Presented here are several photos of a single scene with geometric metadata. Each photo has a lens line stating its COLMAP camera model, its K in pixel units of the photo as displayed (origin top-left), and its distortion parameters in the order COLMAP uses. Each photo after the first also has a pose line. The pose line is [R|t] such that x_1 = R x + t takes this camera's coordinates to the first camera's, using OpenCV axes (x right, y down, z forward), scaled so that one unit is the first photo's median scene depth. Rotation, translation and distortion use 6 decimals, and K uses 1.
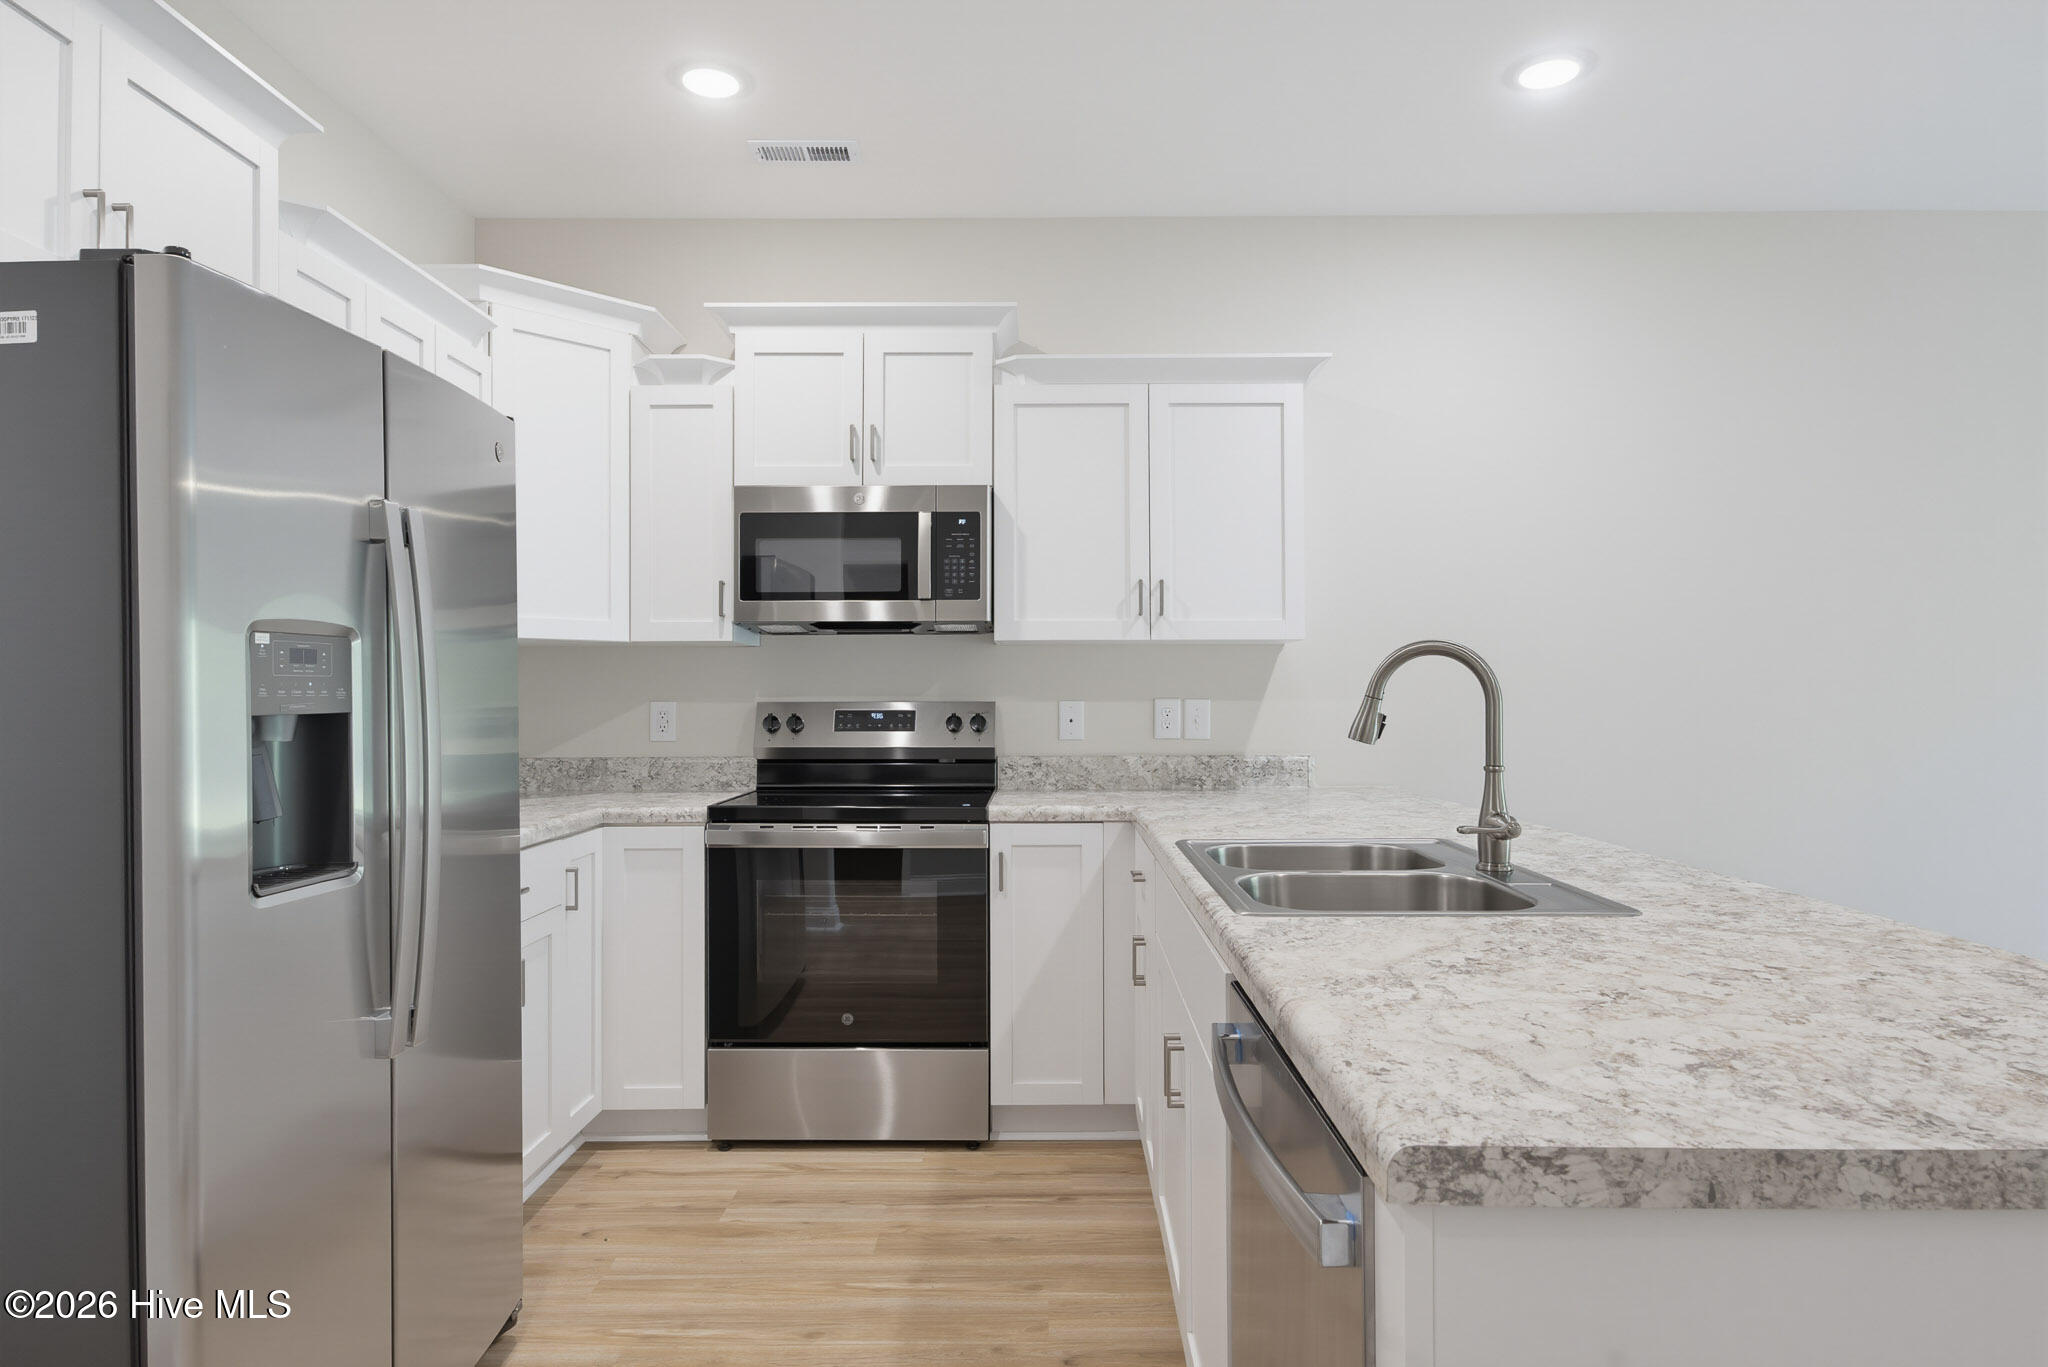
lens RADIAL K [[1210.1, 0, 1034.8], [0, 1210.1, 688.4], [0, 0, 1]] dist [-0.000826, 0.005140]
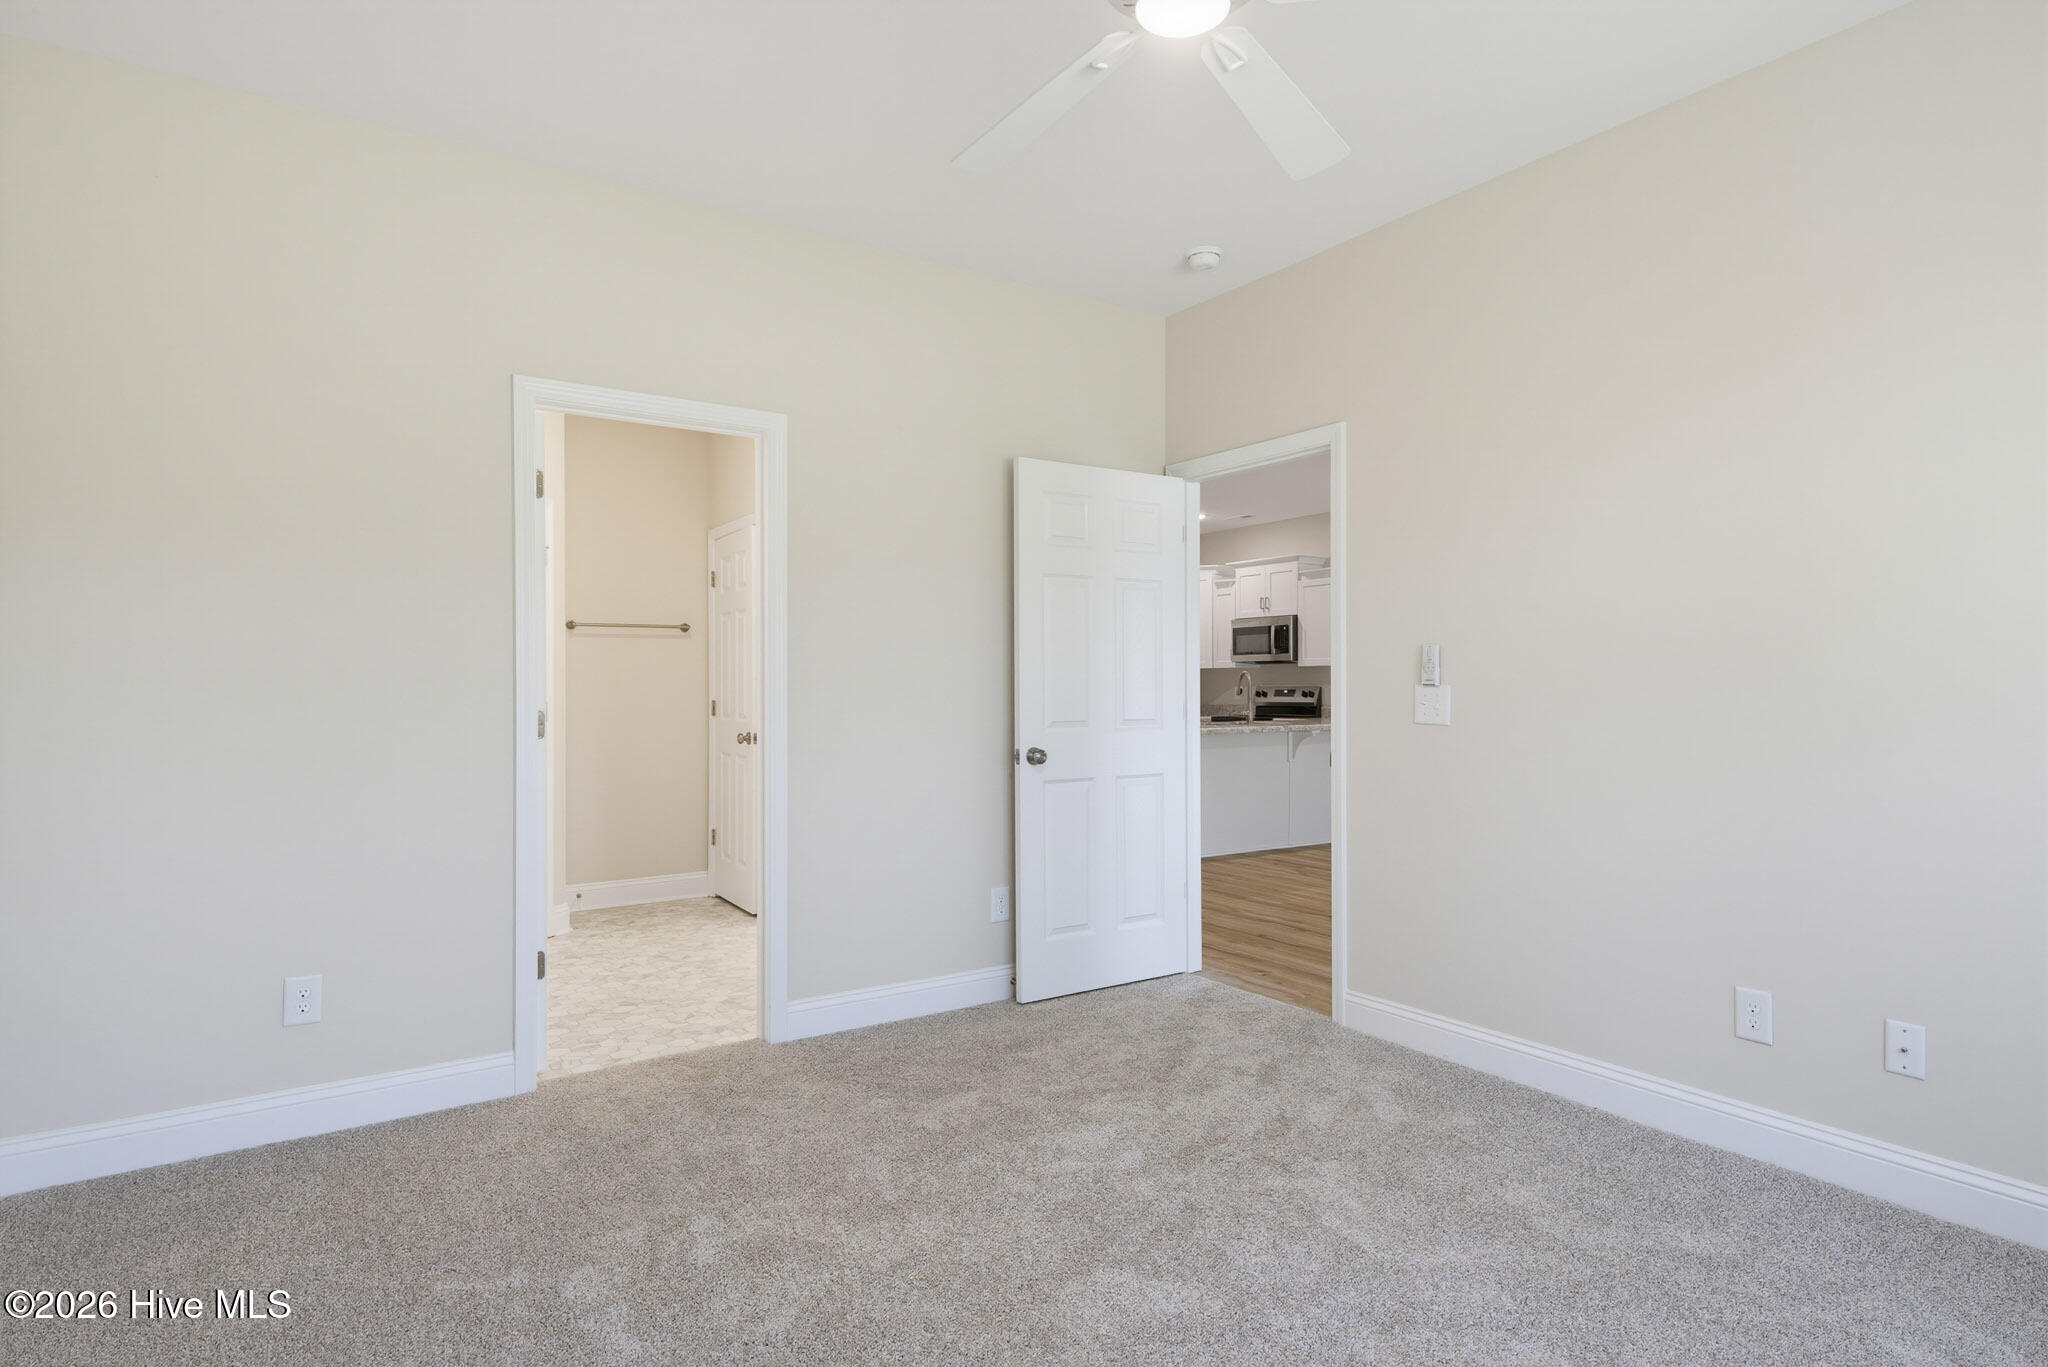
lens RADIAL K [[1138.1, 0, 1030.8], [0, 1138.1, 690.5], [0, 0, 1]] dist [0.036447, -0.003381]
pose [[0.568970, 0.002036, -0.822356, 1.917564], [0.003246, 0.999984, 0.004722, 0.005097], [0.822352, -0.005356, 0.568954, -1.156434]]
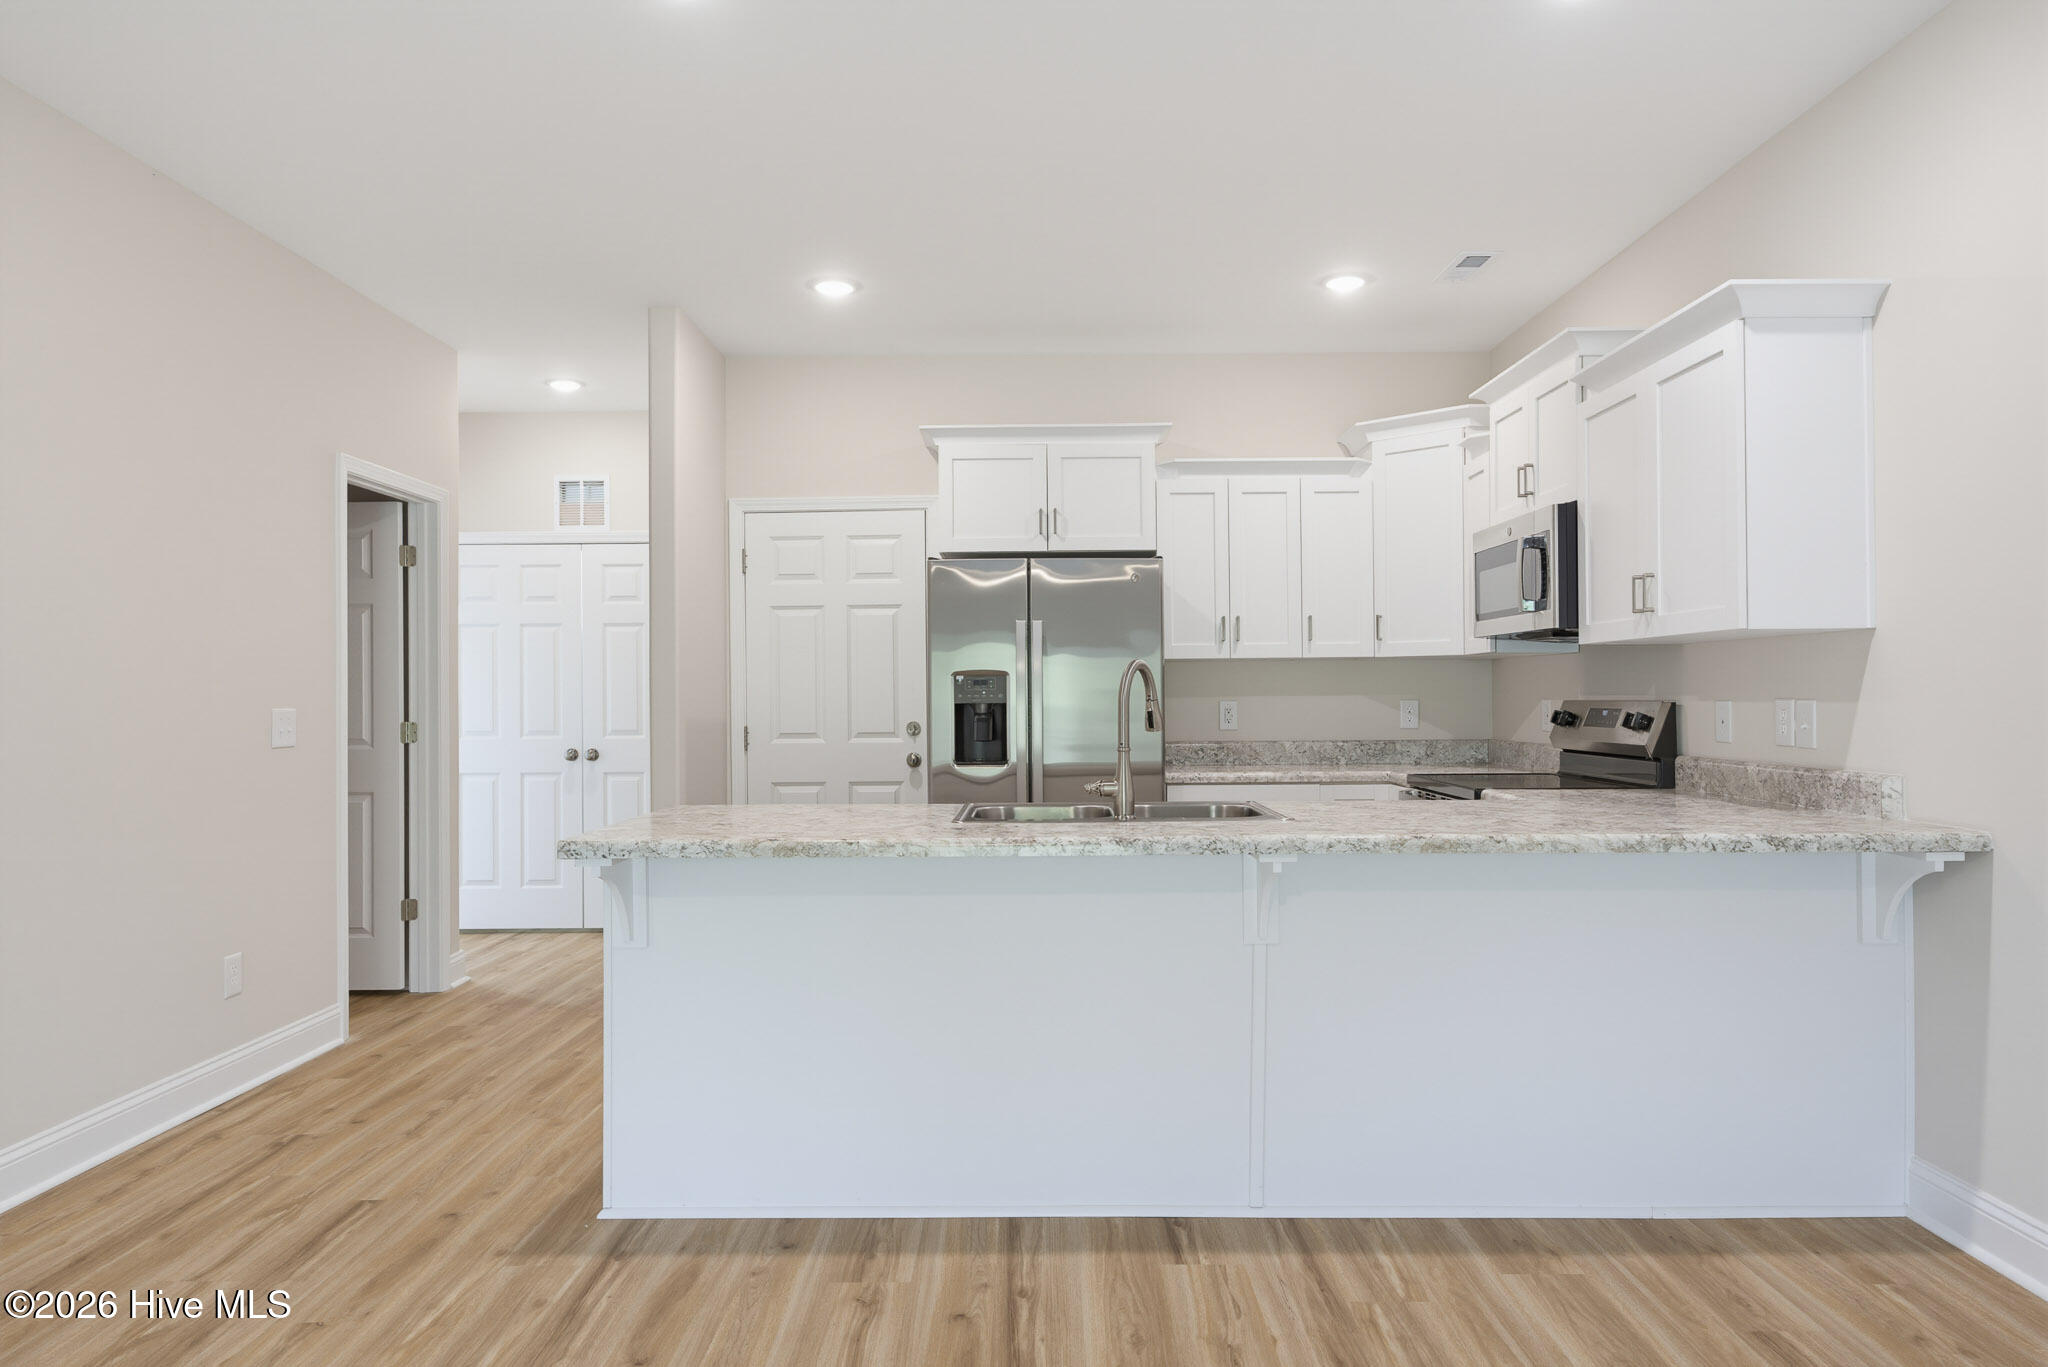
lens RADIAL K [[1291.5, 0, 1033.7], [0, 1291.5, 683.3], [0, 0, 1]] dist [0.002315, 0.004468]
pose [[0.006106, -0.007340, -0.999954, 1.107665], [0.010158, 0.999922, -0.007277, -0.001055], [0.999930, -0.010113, 0.006180, 0.509581]]
